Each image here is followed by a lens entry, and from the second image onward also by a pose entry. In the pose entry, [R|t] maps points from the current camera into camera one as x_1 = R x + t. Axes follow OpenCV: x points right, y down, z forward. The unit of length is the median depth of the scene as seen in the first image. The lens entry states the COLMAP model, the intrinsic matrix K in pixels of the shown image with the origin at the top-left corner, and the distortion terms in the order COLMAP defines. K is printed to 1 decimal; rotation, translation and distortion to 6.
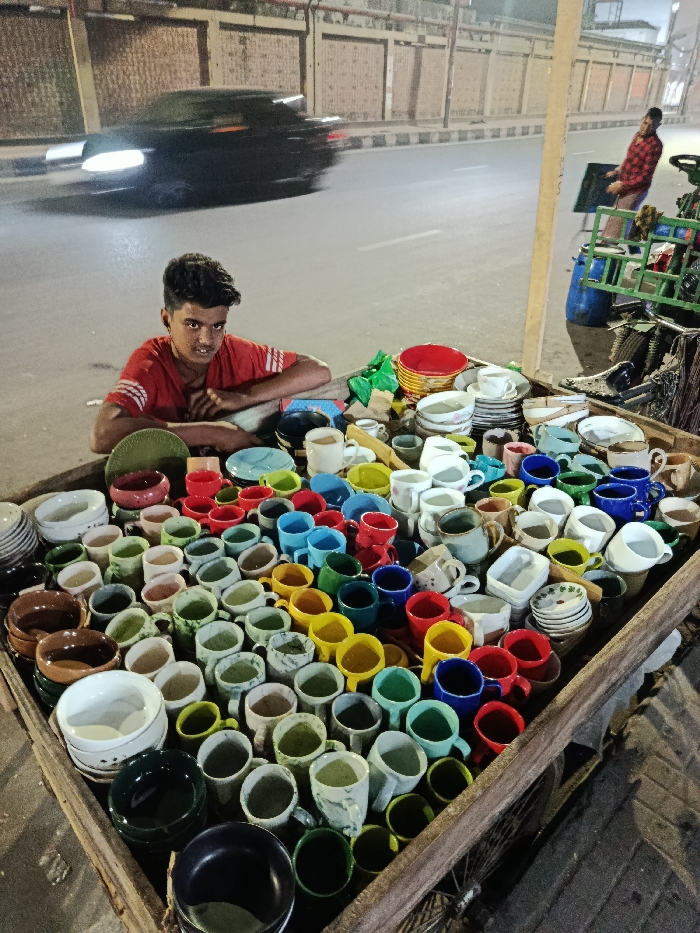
lens RADIAL K [[652.2, 0, 346.1], [0, 652.2, 468.4], [0, 0, 1]] dist [-0.000948, -0.002939]
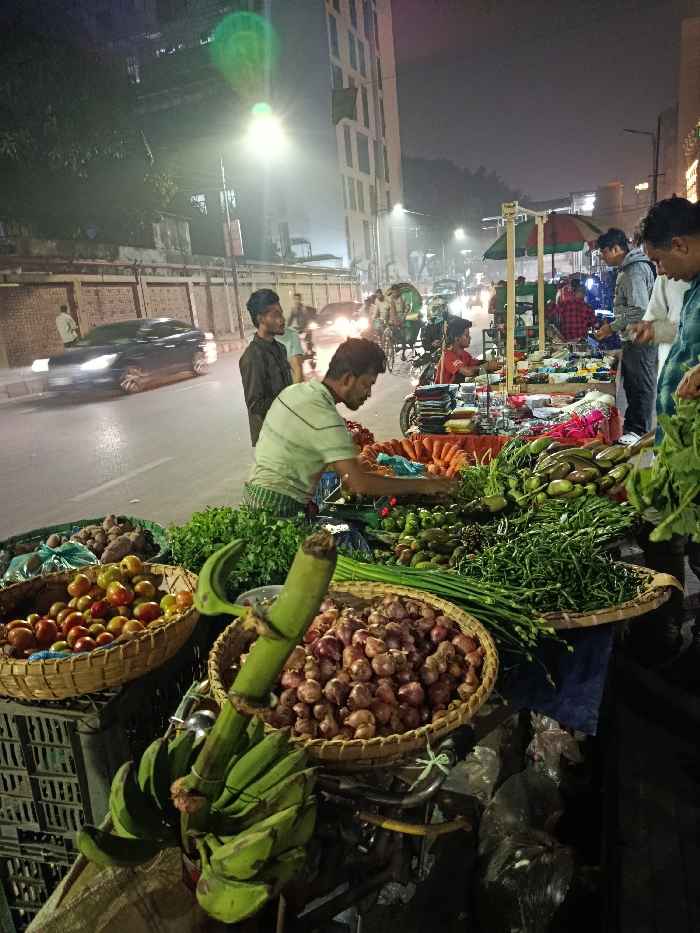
lens RADIAL K [[654.7, 0, 355.3], [0, 654.7, 464.3], [0, 0, 1]] dist [0.029832, -0.048245]
pose [[0.903139, -0.196134, 0.381932, -0.236923], [0.300763, 0.923837, -0.236784, 0.108235], [-0.306402, 0.328720, 0.893343, -0.188886]]
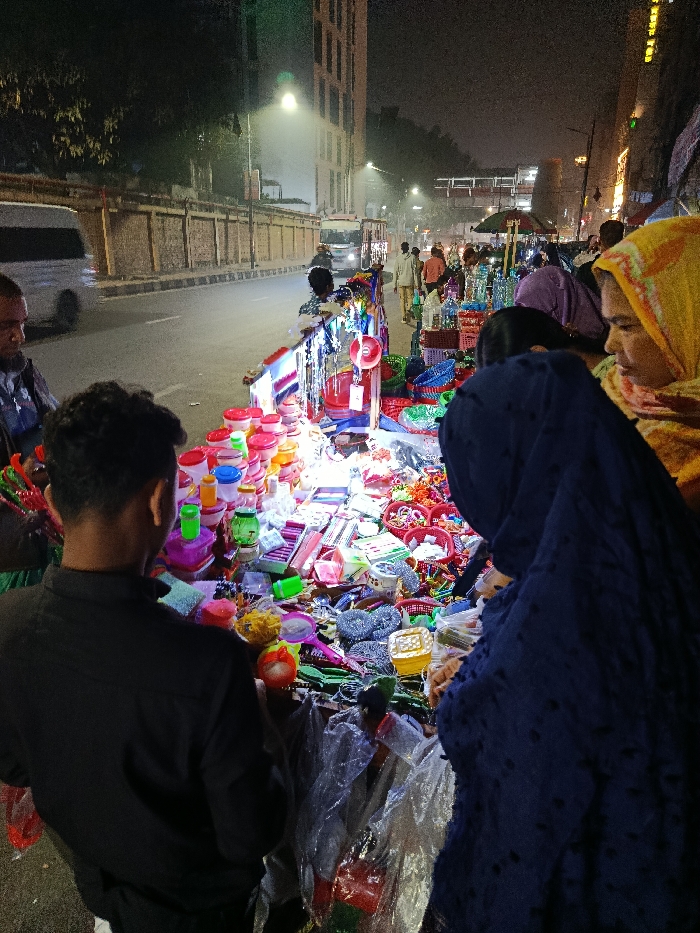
lens RADIAL K [[654.7, 0, 355.3], [0, 654.7, 464.3], [0, 0, 1]] dist [0.029832, -0.048245]
pose [[0.865486, -0.169024, 0.471557, -0.573945], [0.258772, 0.956882, -0.131962, 0.259488], [-0.428919, 0.236237, 0.871906, -0.479900]]
